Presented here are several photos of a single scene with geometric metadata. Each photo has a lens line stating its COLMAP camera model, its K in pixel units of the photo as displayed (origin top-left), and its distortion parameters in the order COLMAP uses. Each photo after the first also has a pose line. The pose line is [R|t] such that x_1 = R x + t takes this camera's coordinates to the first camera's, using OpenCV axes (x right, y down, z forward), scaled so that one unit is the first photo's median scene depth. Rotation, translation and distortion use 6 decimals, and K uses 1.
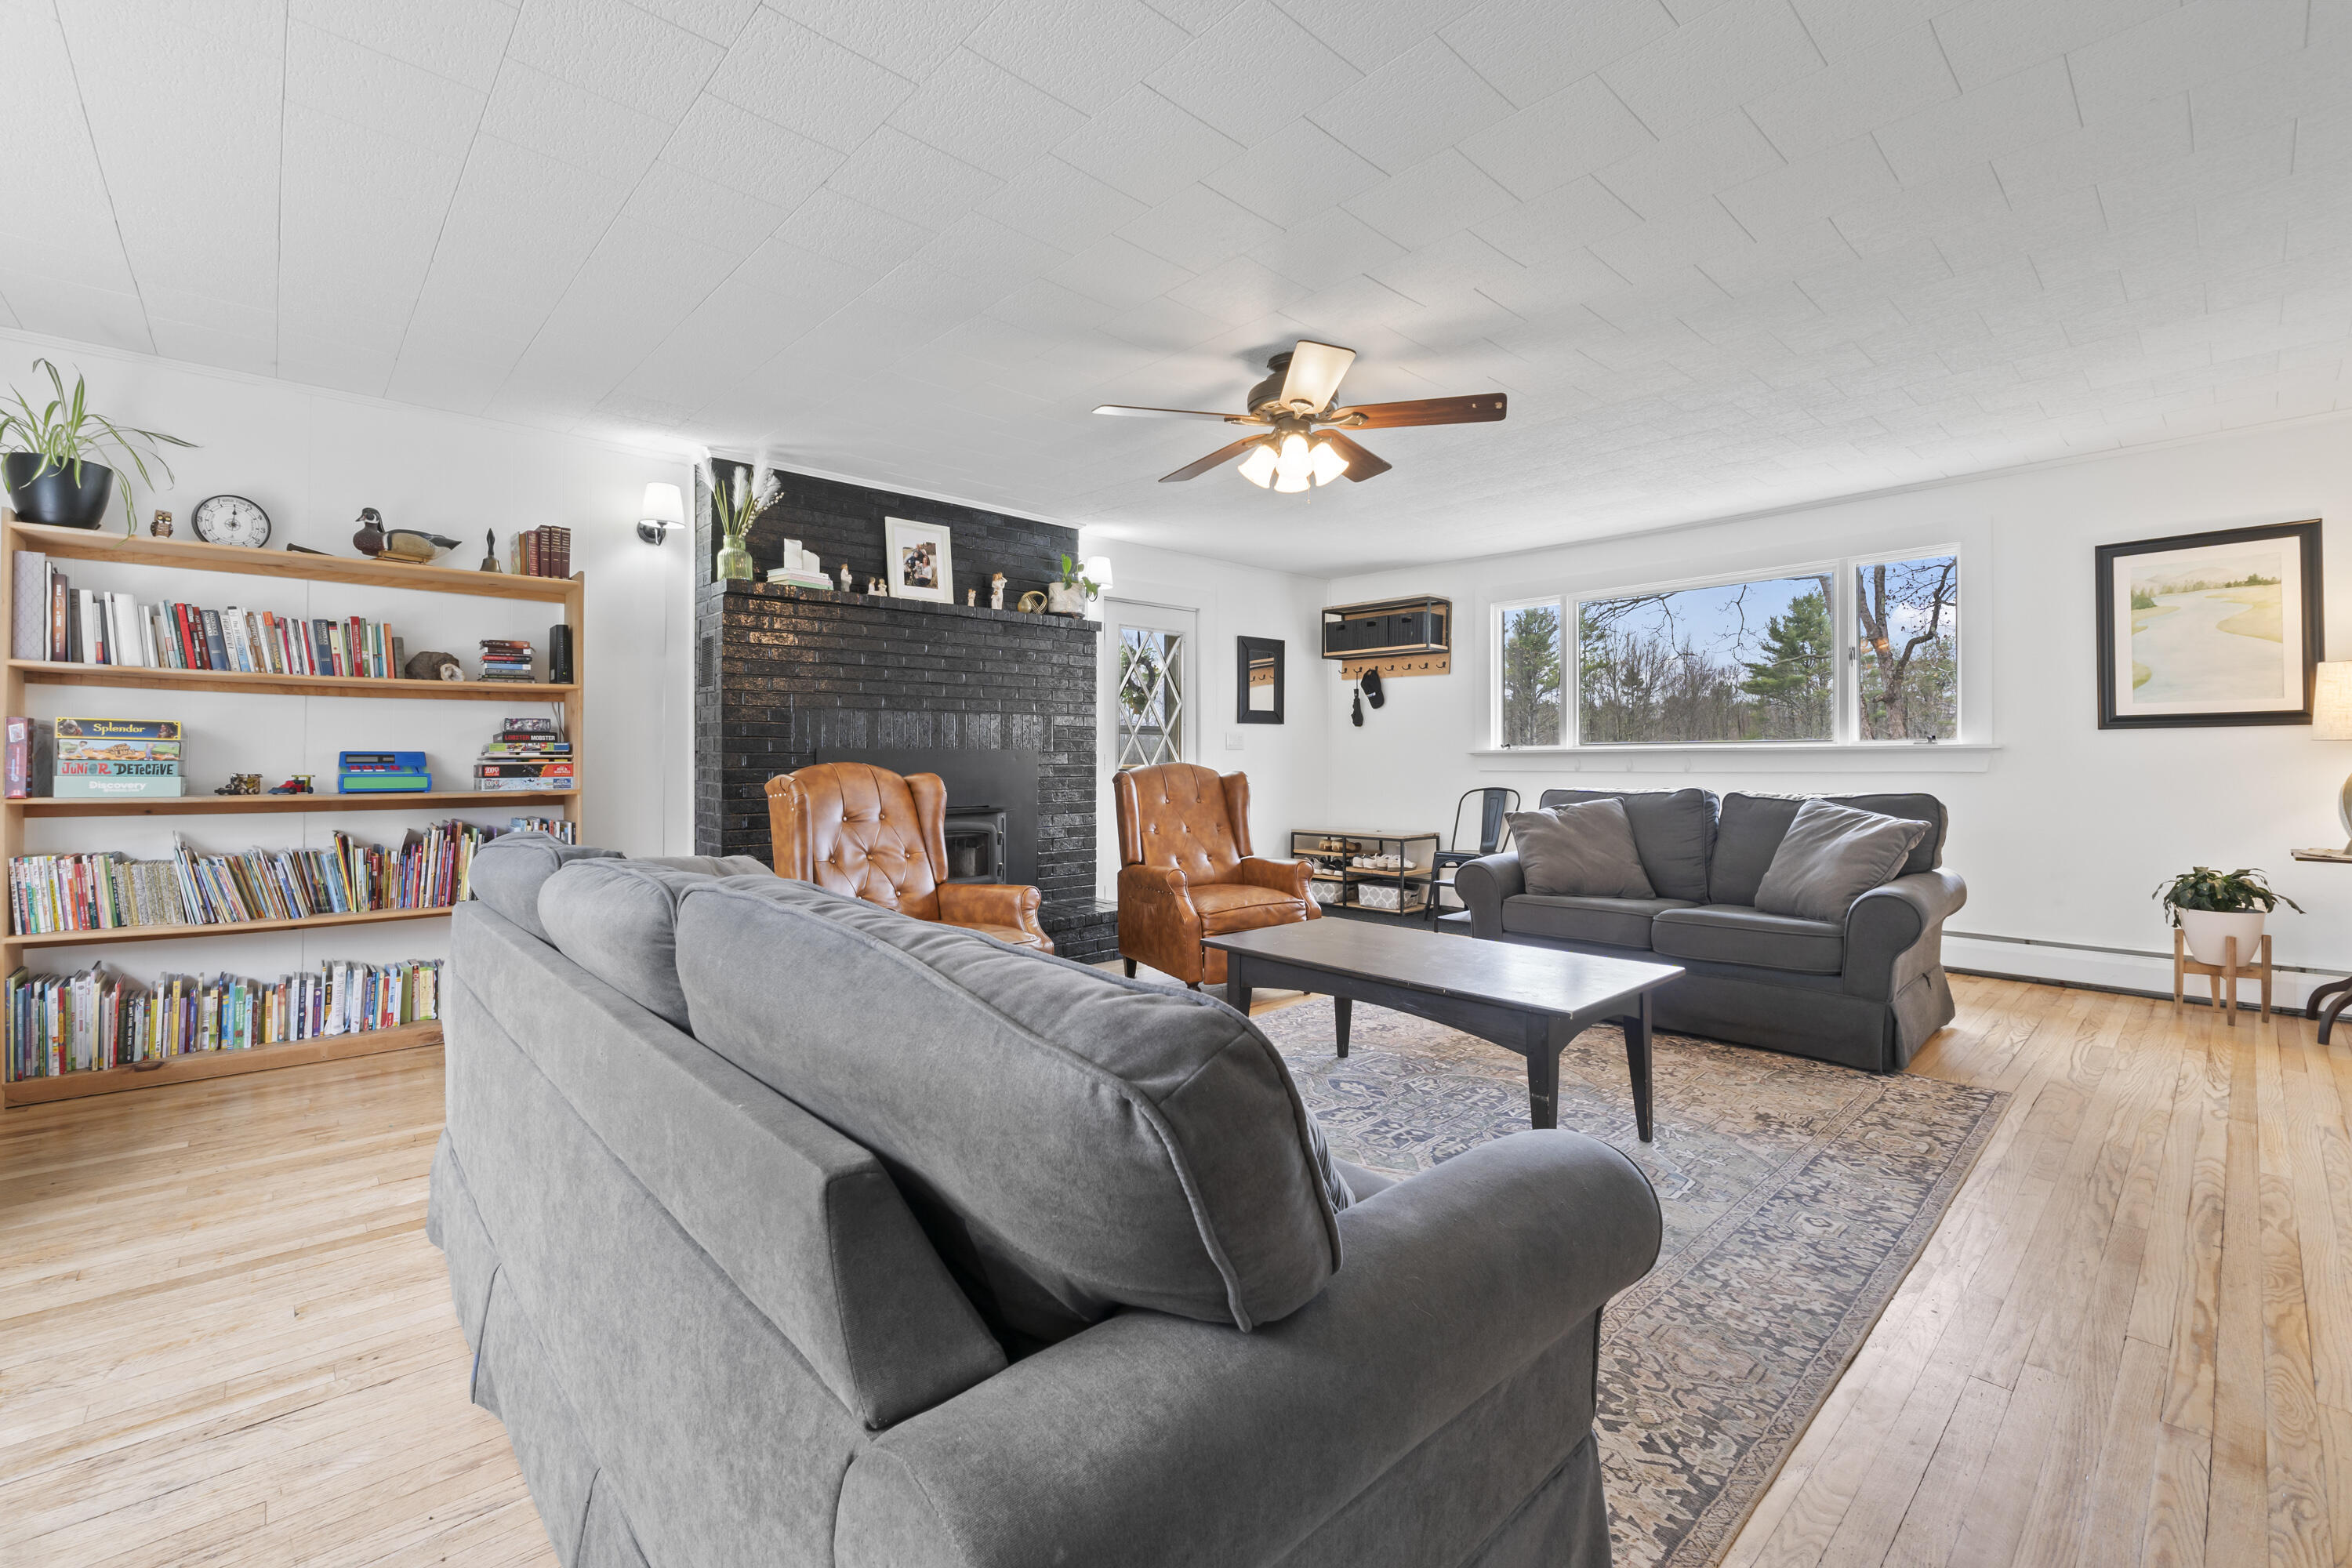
lens RADIAL K [[992.9, 0, 1166.8], [0, 992.9, 751.2], [0, 0, 1]] dist [0.001221, 0.000187]
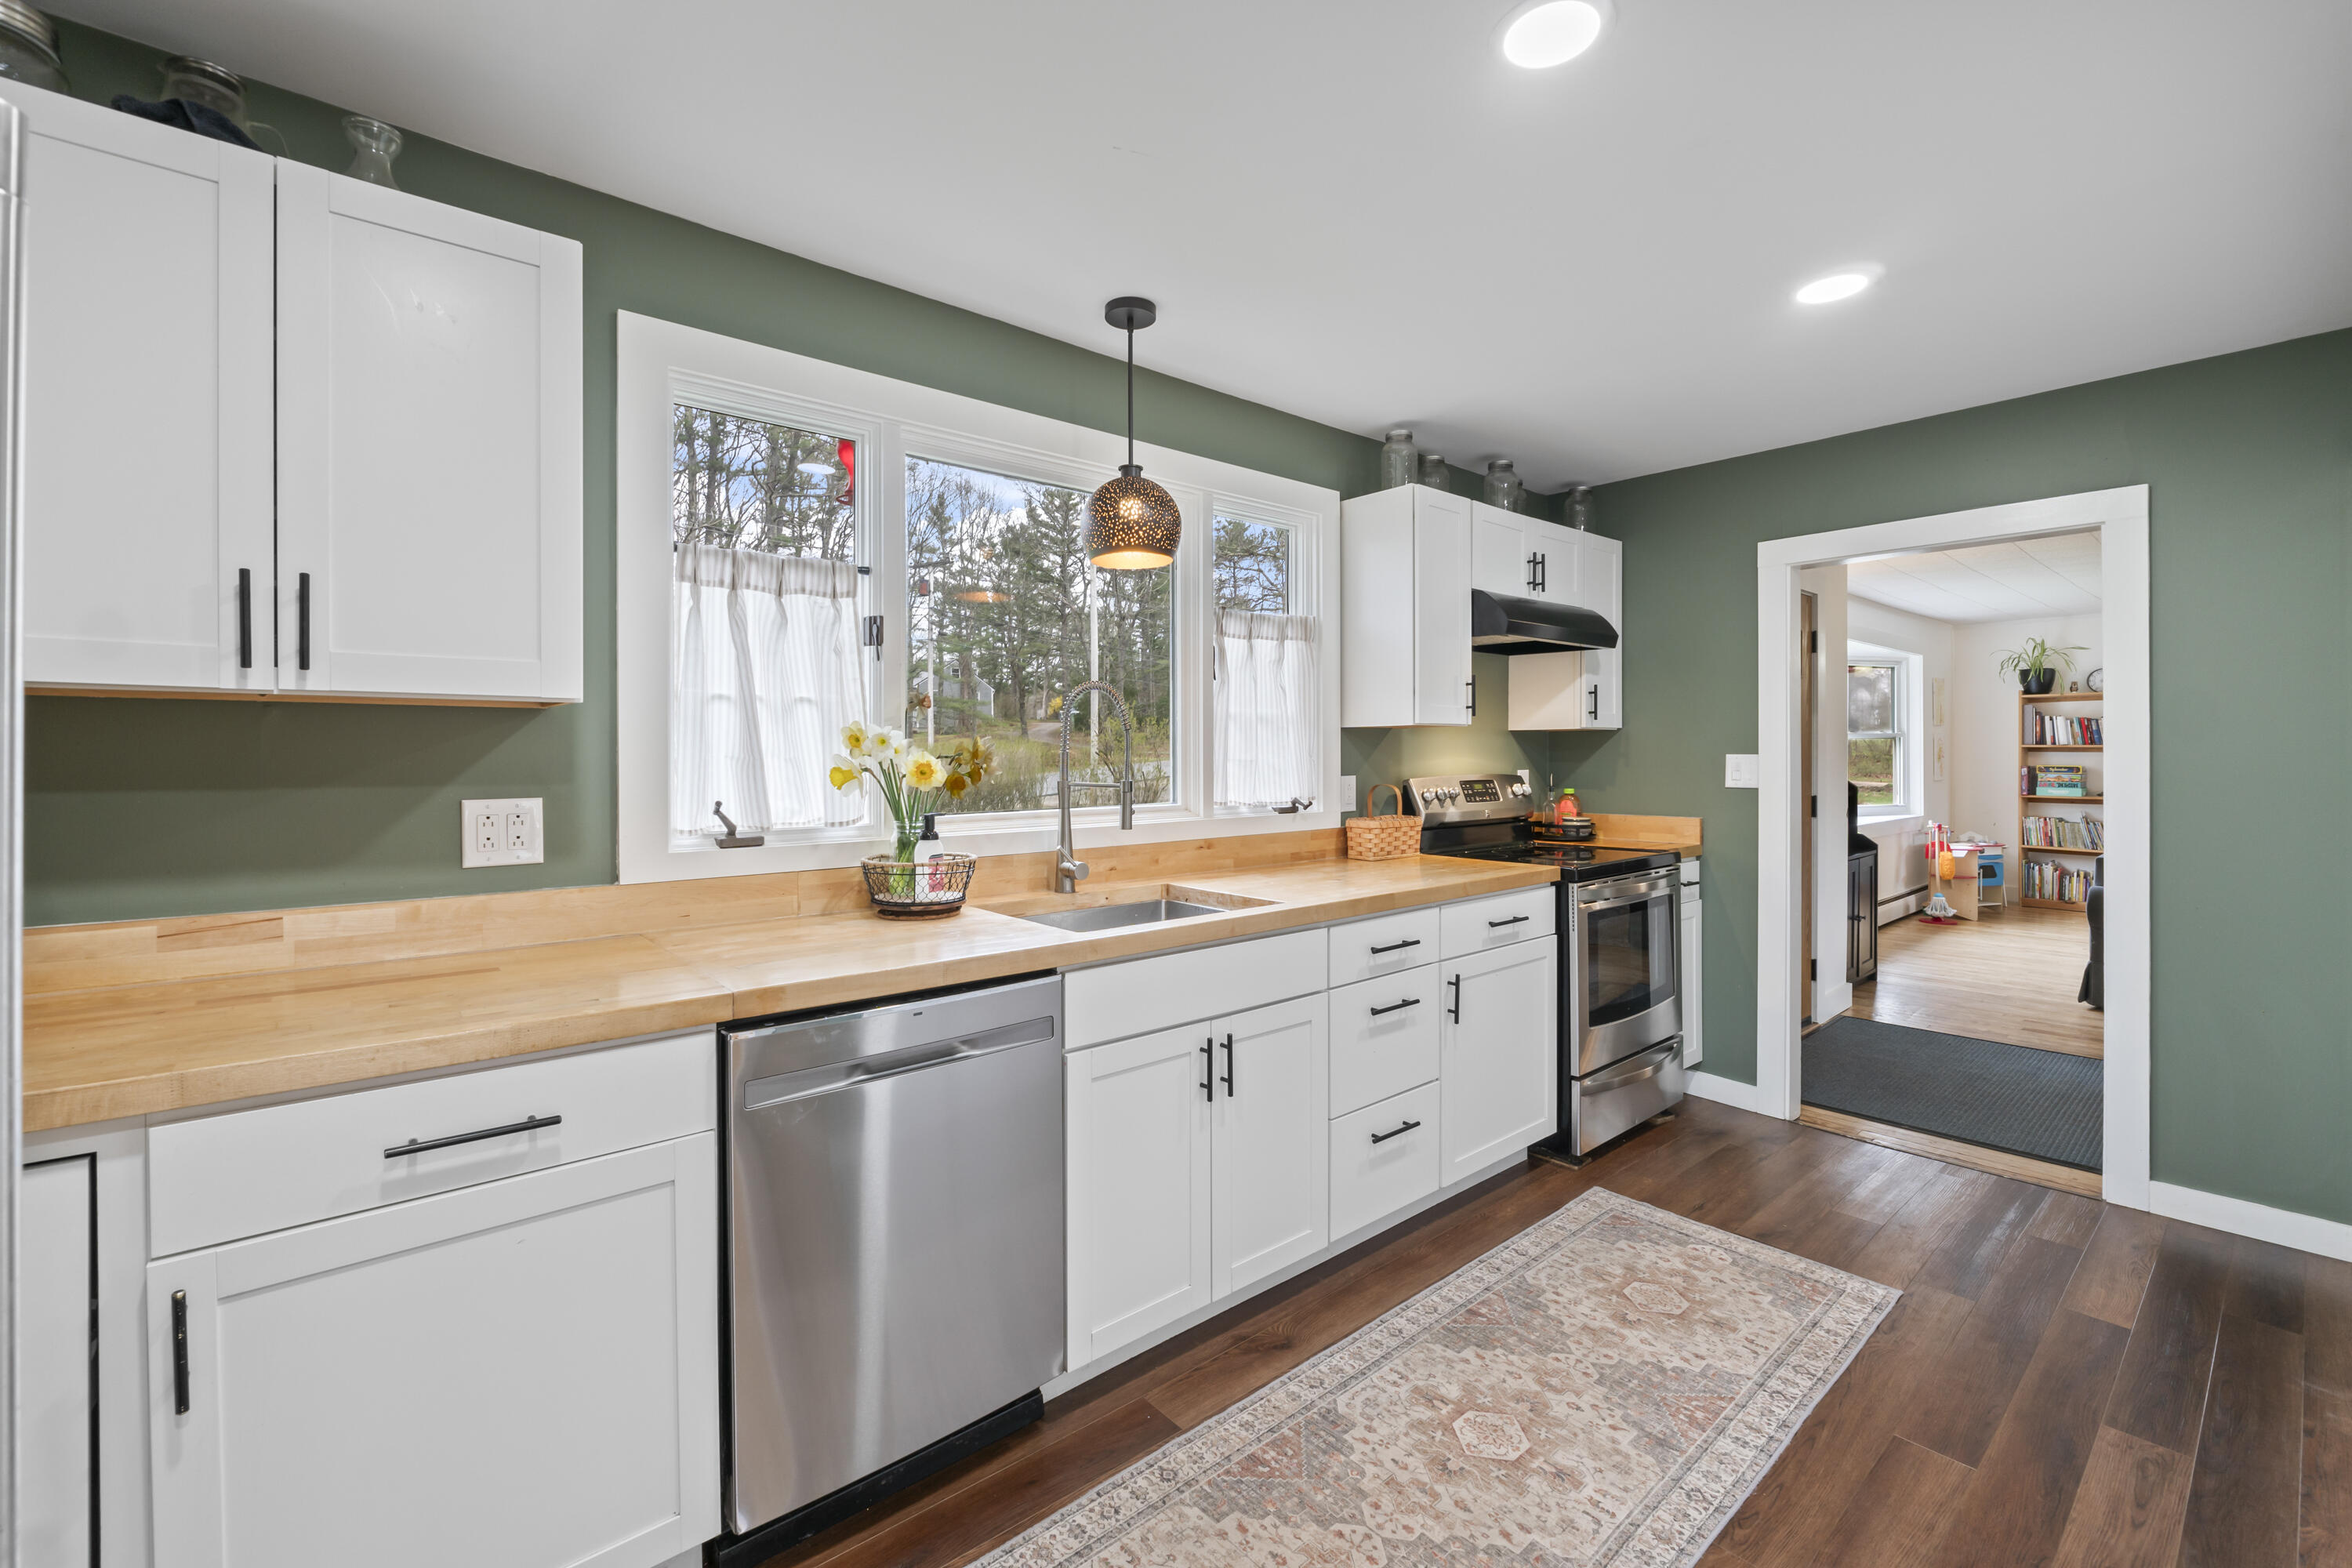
lens RADIAL K [[992.9, 0, 1171.7], [0, 992.9, 762.4], [0, 0, 1]] dist [0.001221, 0.000187]
pose [[-0.026049, 0.003932, -0.999653, 1.279325], [0.012414, 0.999916, 0.003610, -0.063648], [0.999584, -0.012316, -0.026096, -0.995281]]
